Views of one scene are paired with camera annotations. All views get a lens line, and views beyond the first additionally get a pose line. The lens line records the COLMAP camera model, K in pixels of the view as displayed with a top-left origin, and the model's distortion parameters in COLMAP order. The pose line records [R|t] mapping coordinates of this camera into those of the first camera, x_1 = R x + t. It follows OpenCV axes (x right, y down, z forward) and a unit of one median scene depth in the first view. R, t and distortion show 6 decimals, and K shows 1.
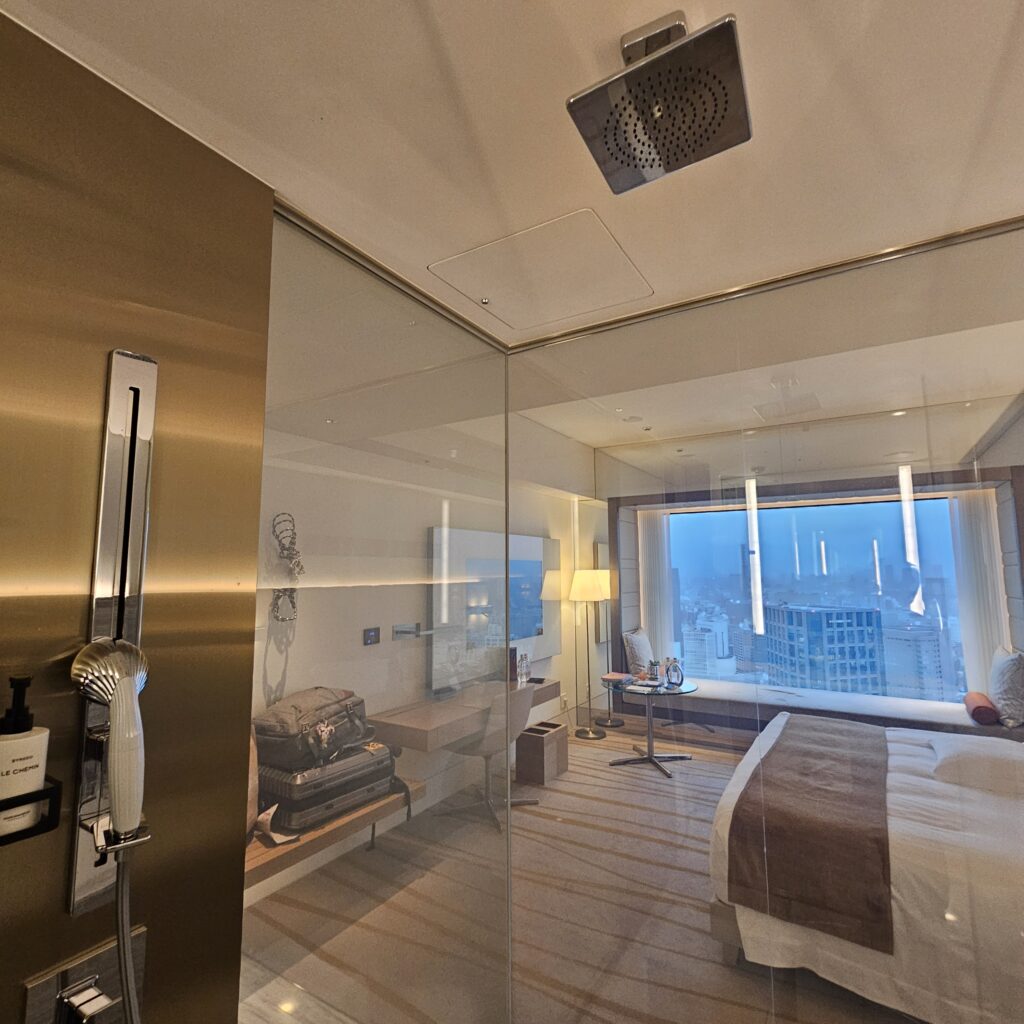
lens RADIAL K [[566.4, 0, 517.1], [0, 566.4, 509.9], [0, 0, 1]] dist [0.002975, 0.001839]
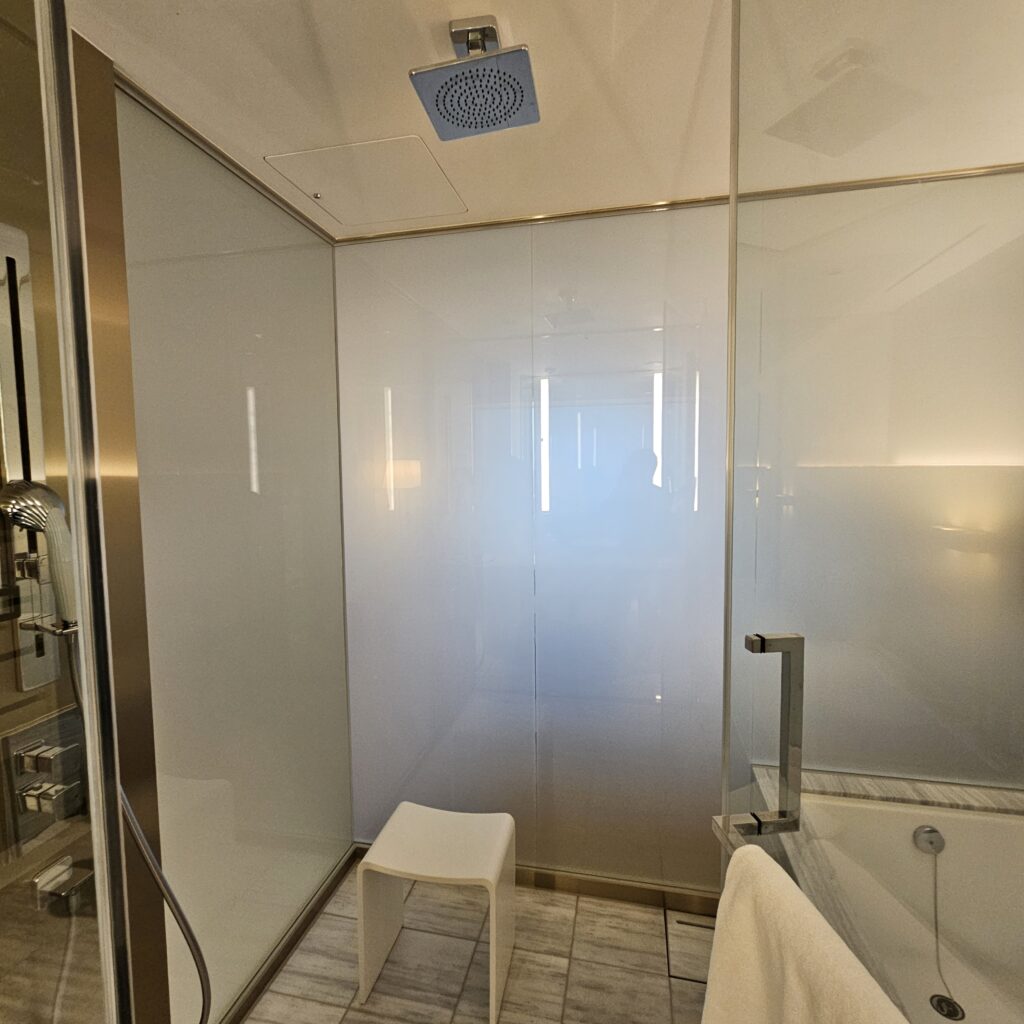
lens RADIAL K [[566.4, 0, 506.9], [0, 566.4, 507.4], [0, 0, 1]] dist [0.002975, 0.001839]
pose [[0.949132, -0.022066, 0.314104, -0.098792], [-0.033447, 0.984833, 0.170251, 0.037150], [-0.313097, -0.172097, 0.933999, -0.355141]]
